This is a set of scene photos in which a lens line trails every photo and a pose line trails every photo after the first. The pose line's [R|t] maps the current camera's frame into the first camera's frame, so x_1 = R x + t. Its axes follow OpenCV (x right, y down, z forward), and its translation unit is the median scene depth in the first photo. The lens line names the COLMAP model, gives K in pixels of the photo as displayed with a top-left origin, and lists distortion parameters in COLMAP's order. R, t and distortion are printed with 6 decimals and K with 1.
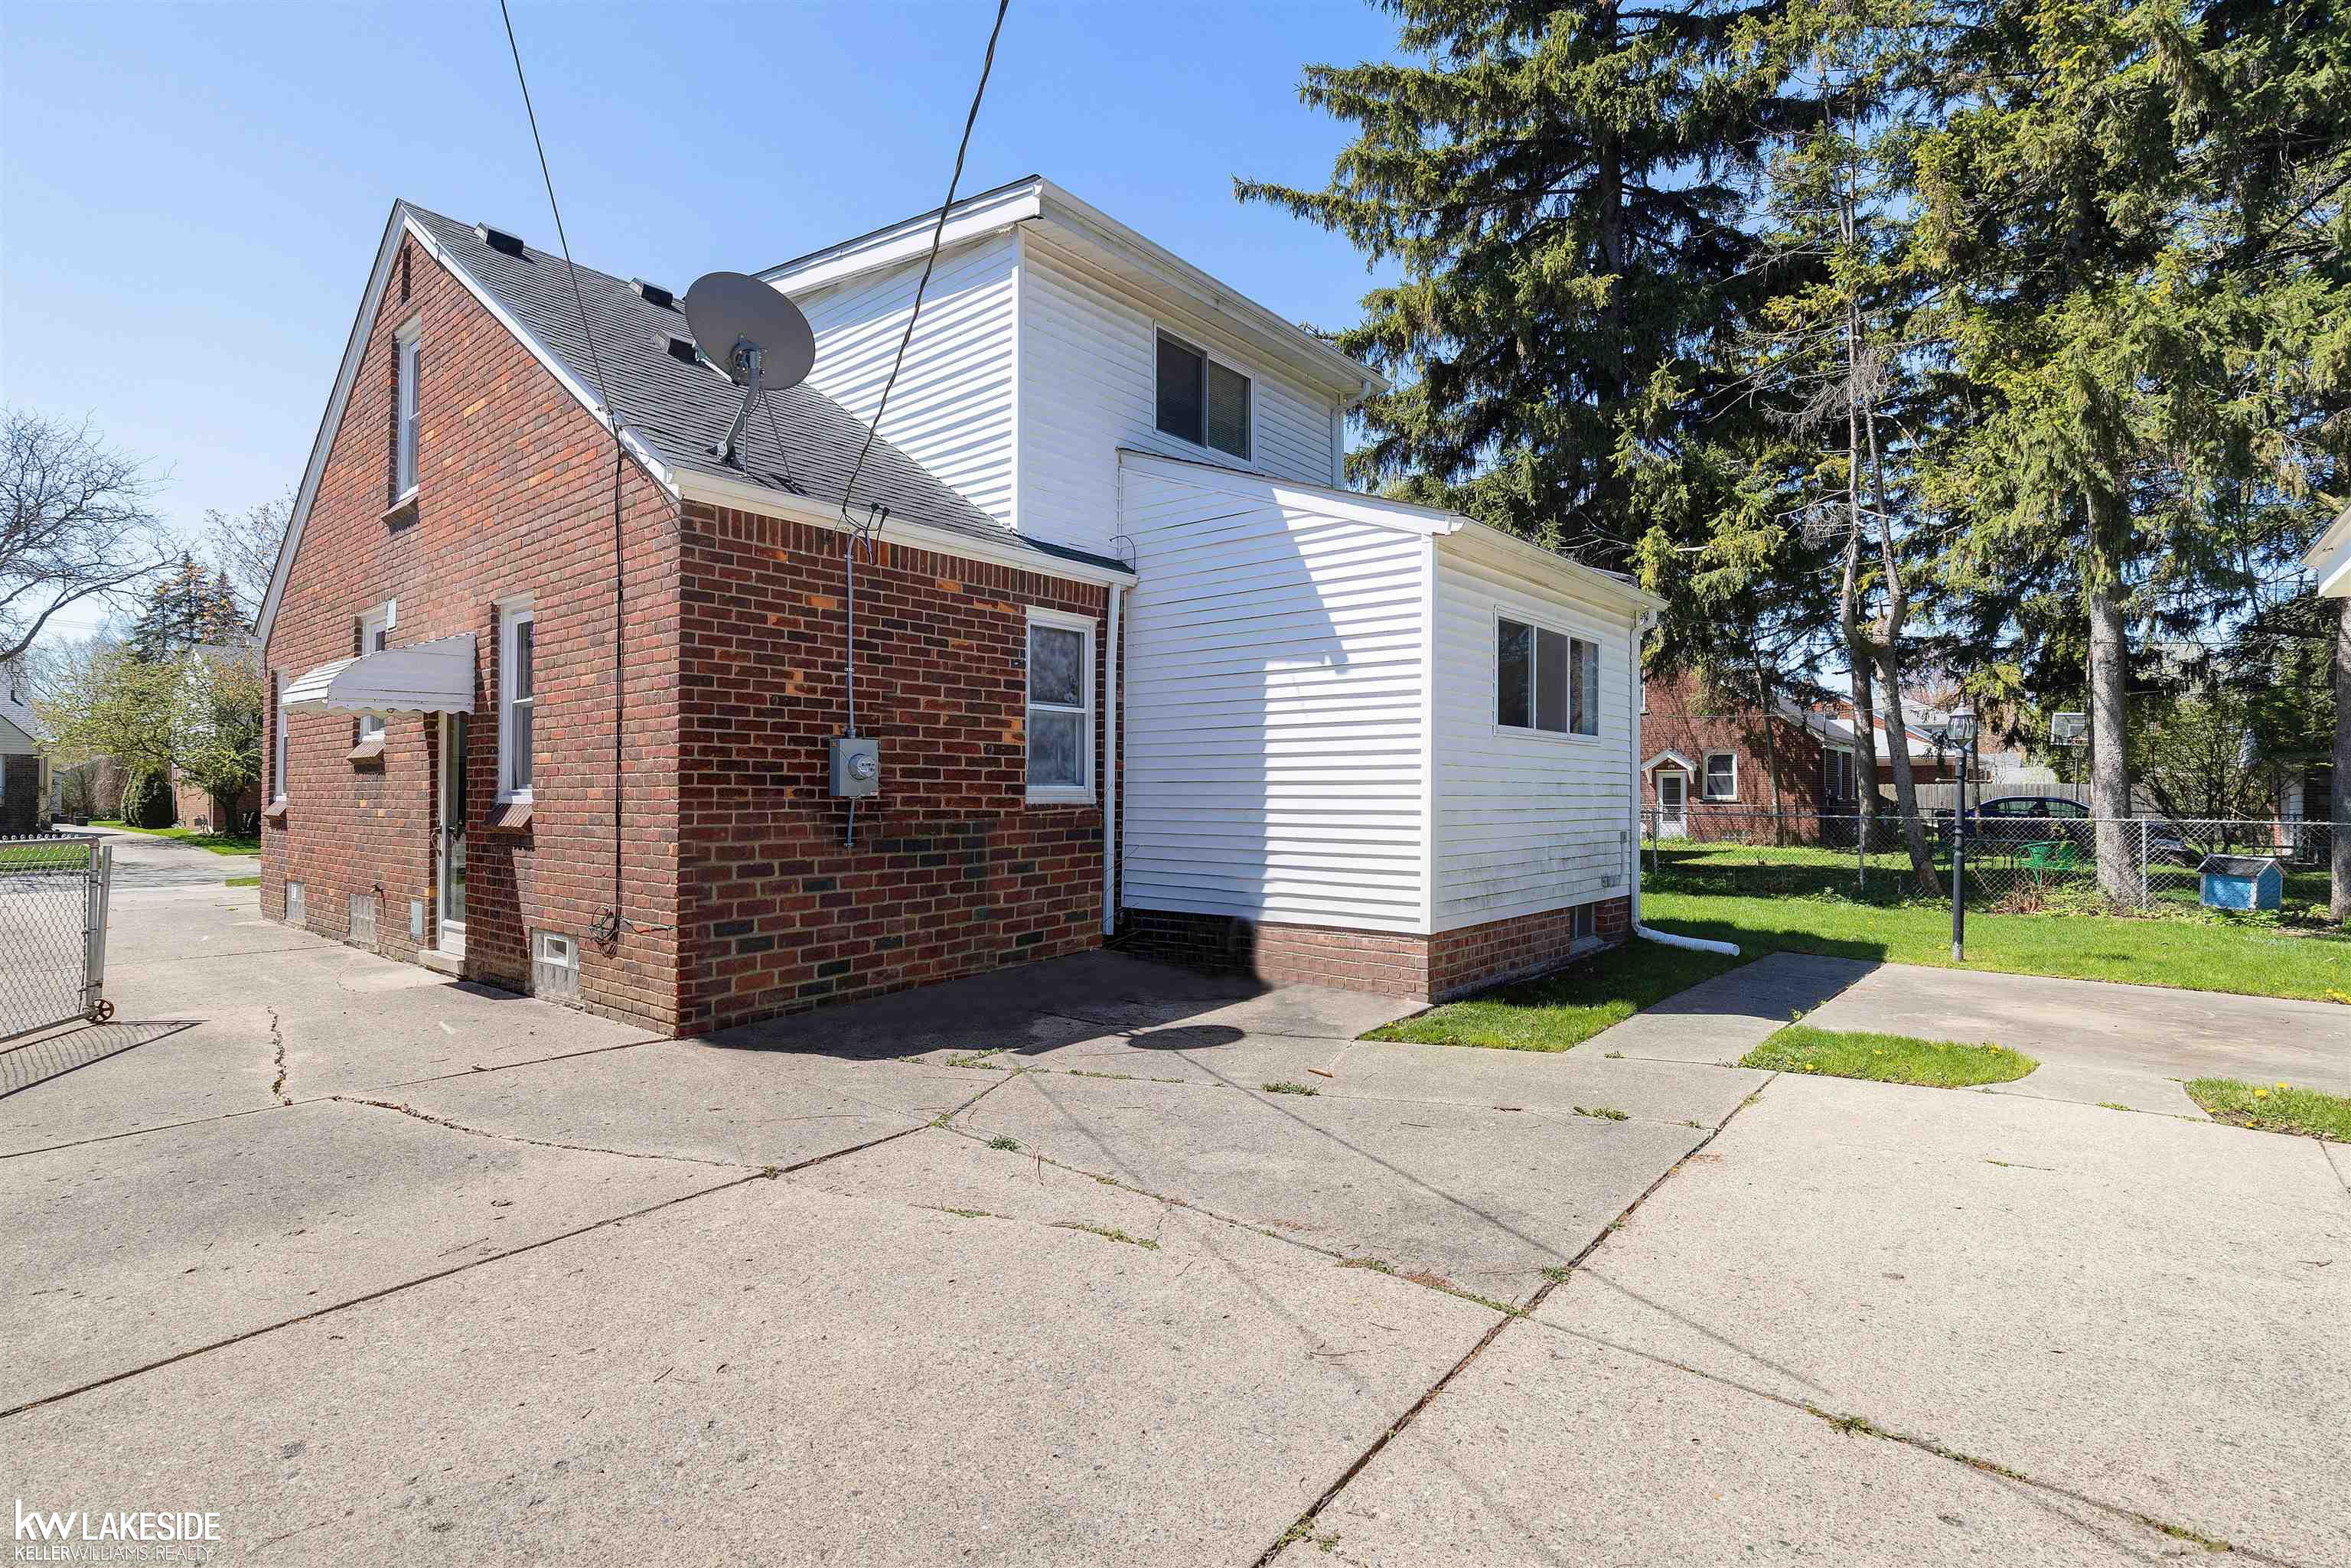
lens RADIAL K [[1114.3, 0, 1201.3], [0, 1114.3, 786.4], [0, 0, 1]] dist [0.001201, 0.000414]
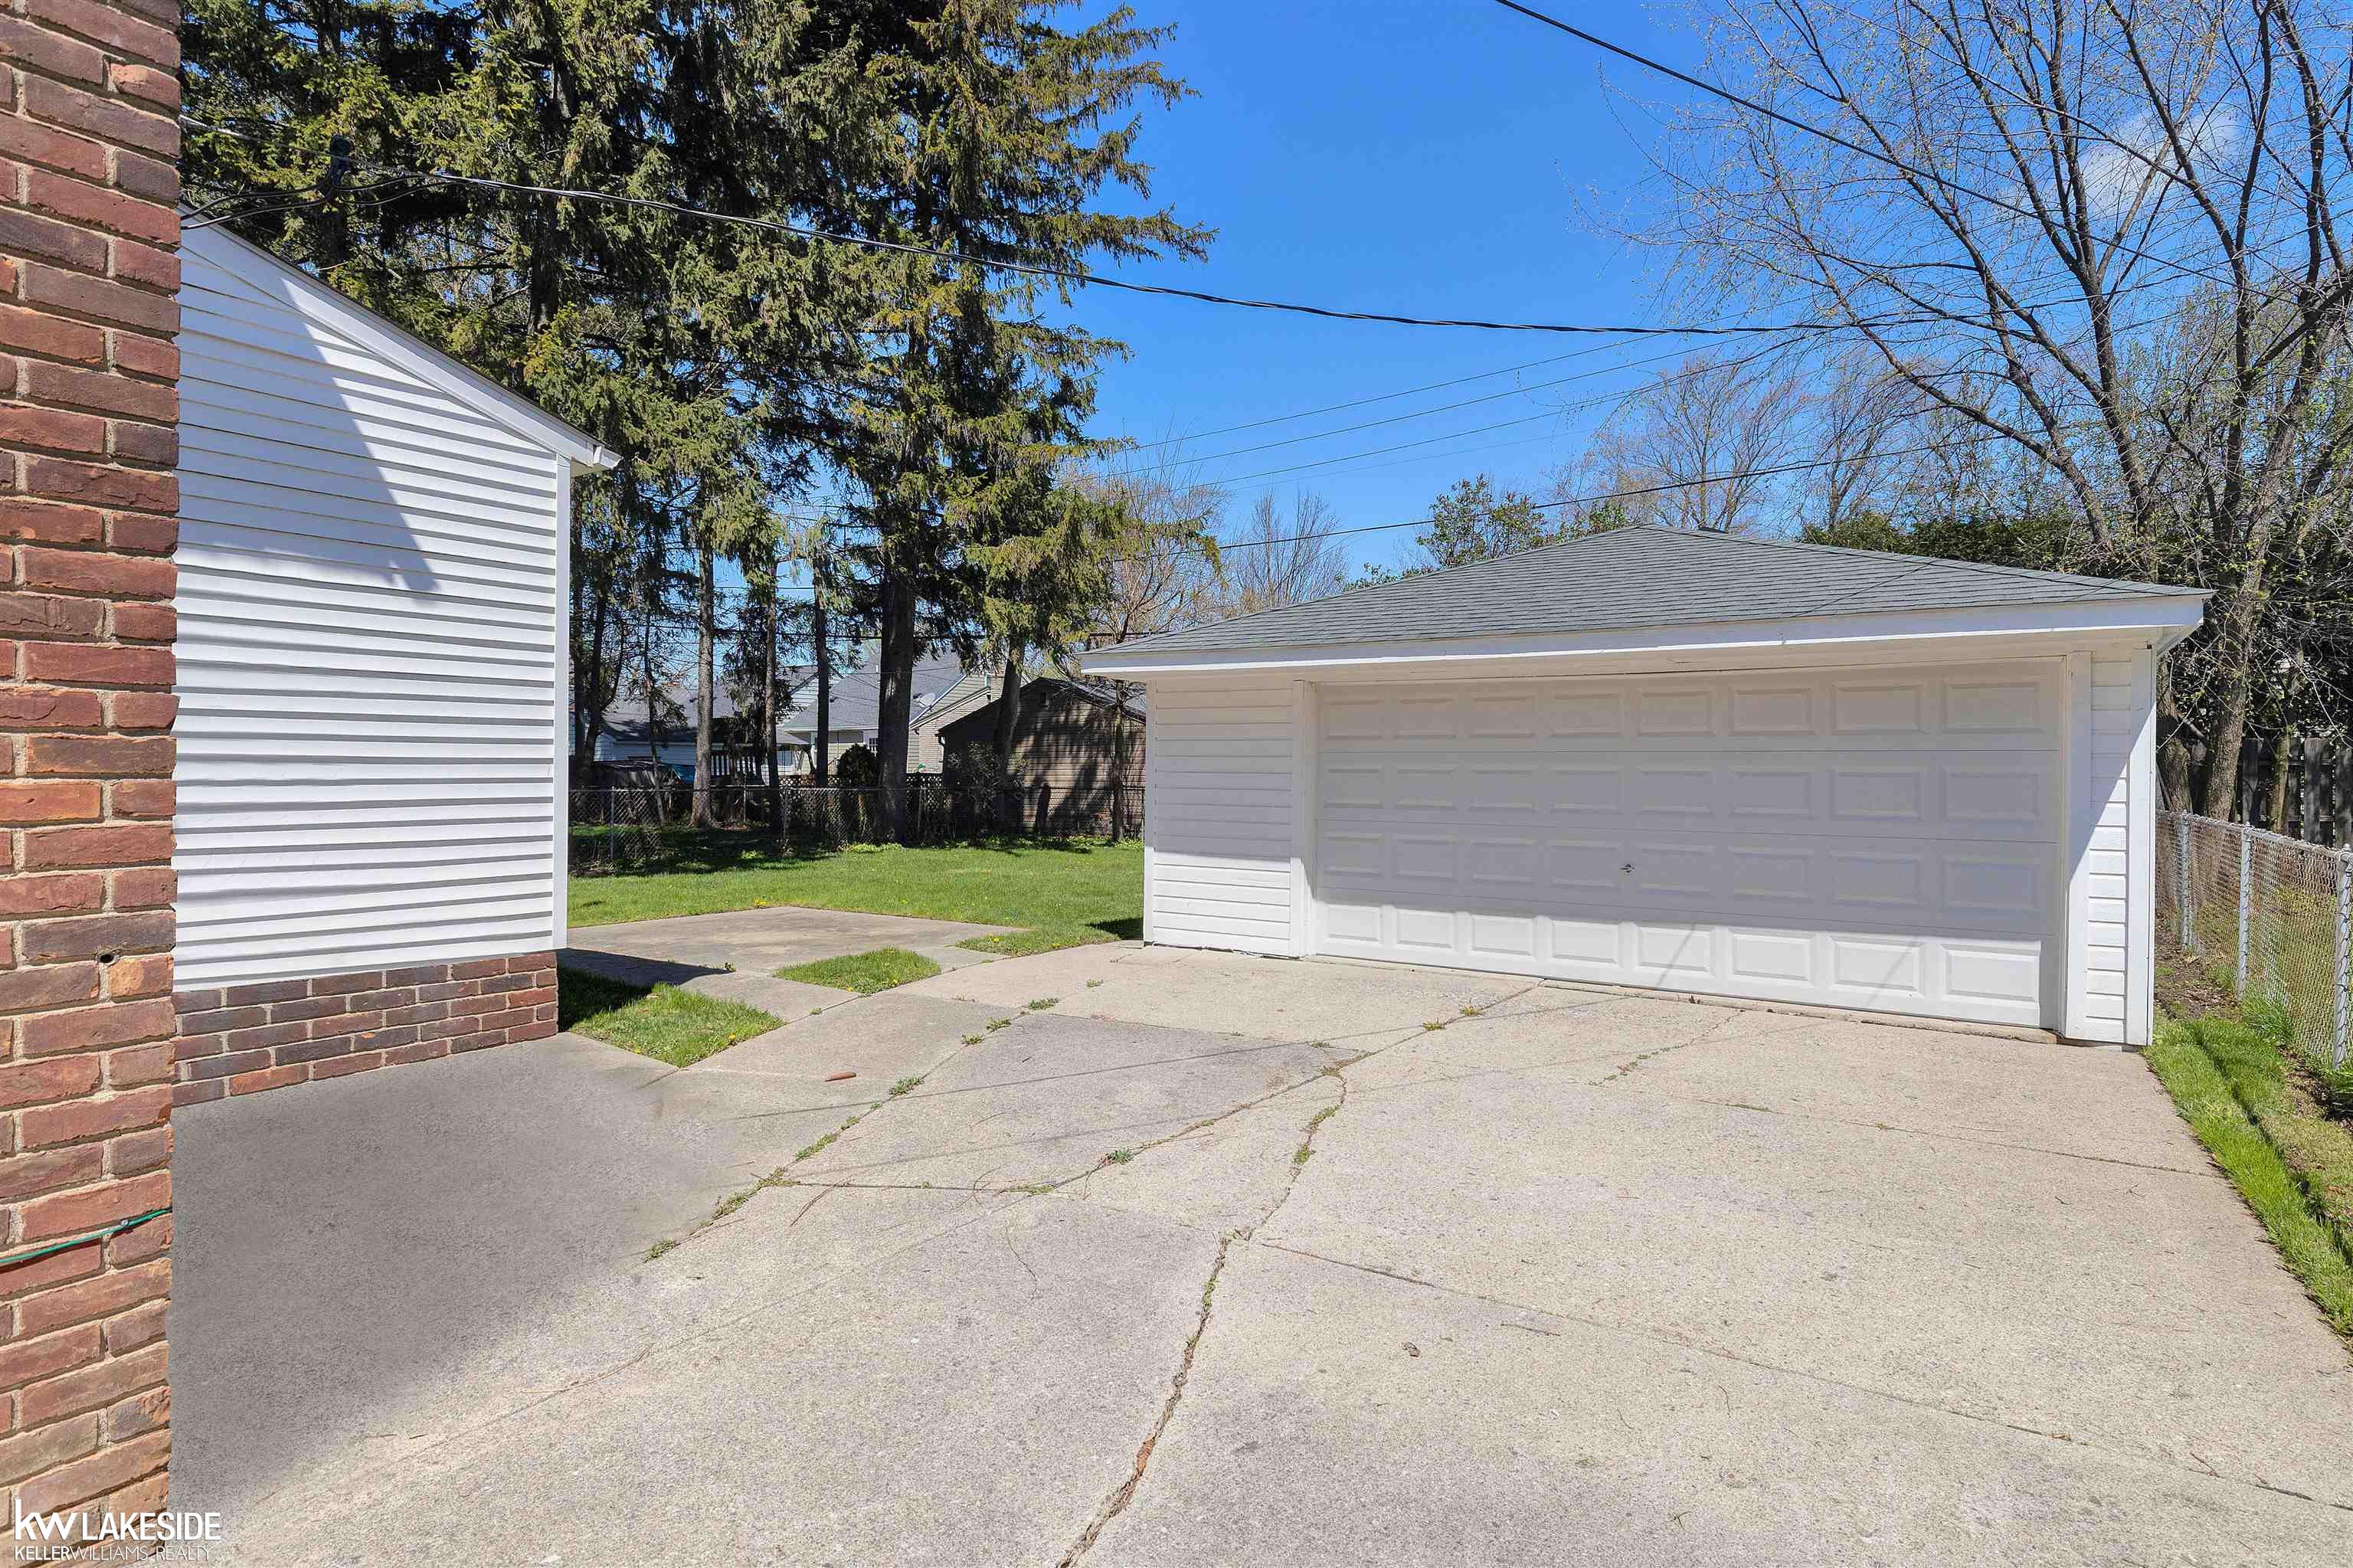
lens RADIAL K [[1236.2, 0, 1180.4], [0, 1236.2, 758.7], [0, 0, 1]] dist [-0.001098, -0.000293]
pose [[-0.094841, 0.004913, 0.995480, -0.742061], [-0.005423, 0.999970, -0.005451, -0.003336], [-0.995478, -0.005915, -0.094811, 0.642956]]
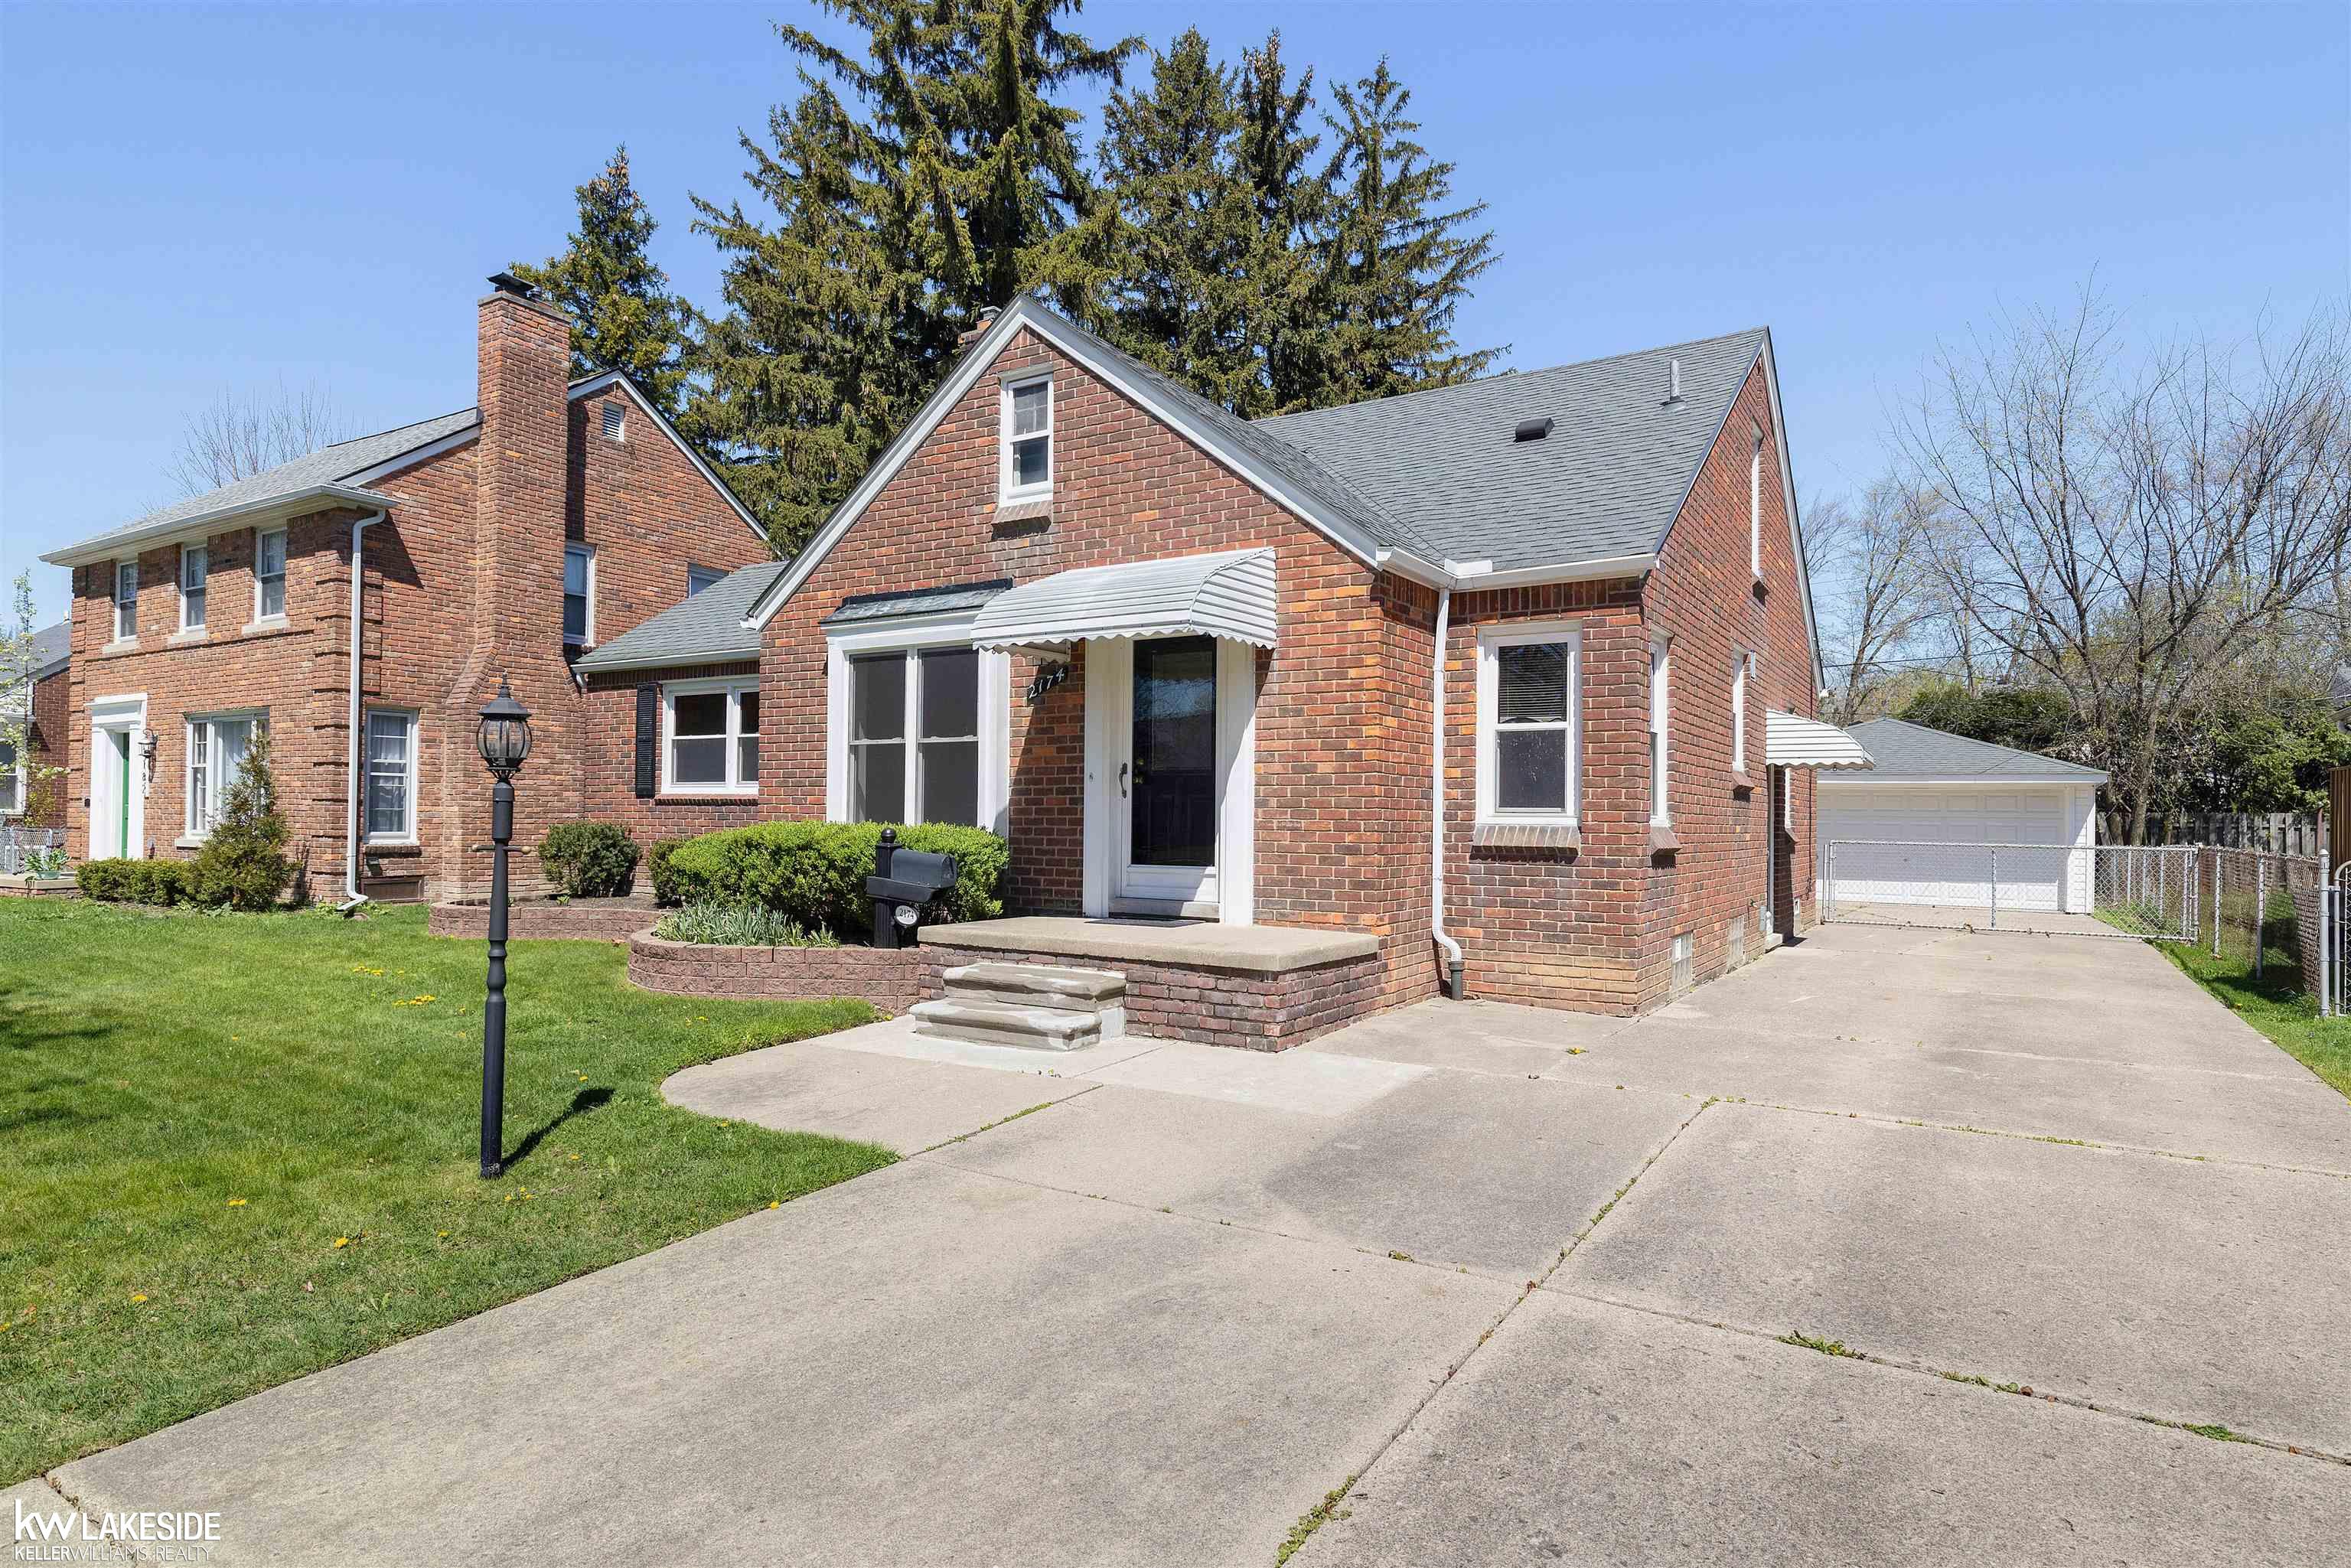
lens RADIAL K [[1301.4, 0, 1176.9], [0, 1301.4, 808.2], [0, 0, 1]] dist [0.001277, 0.000184]
pose [[-0.125598, 0.004845, 0.992069, -3.647795], [-0.017583, 0.999820, -0.007109, 0.025737], [-0.991925, -0.018337, -0.125490, 3.239736]]
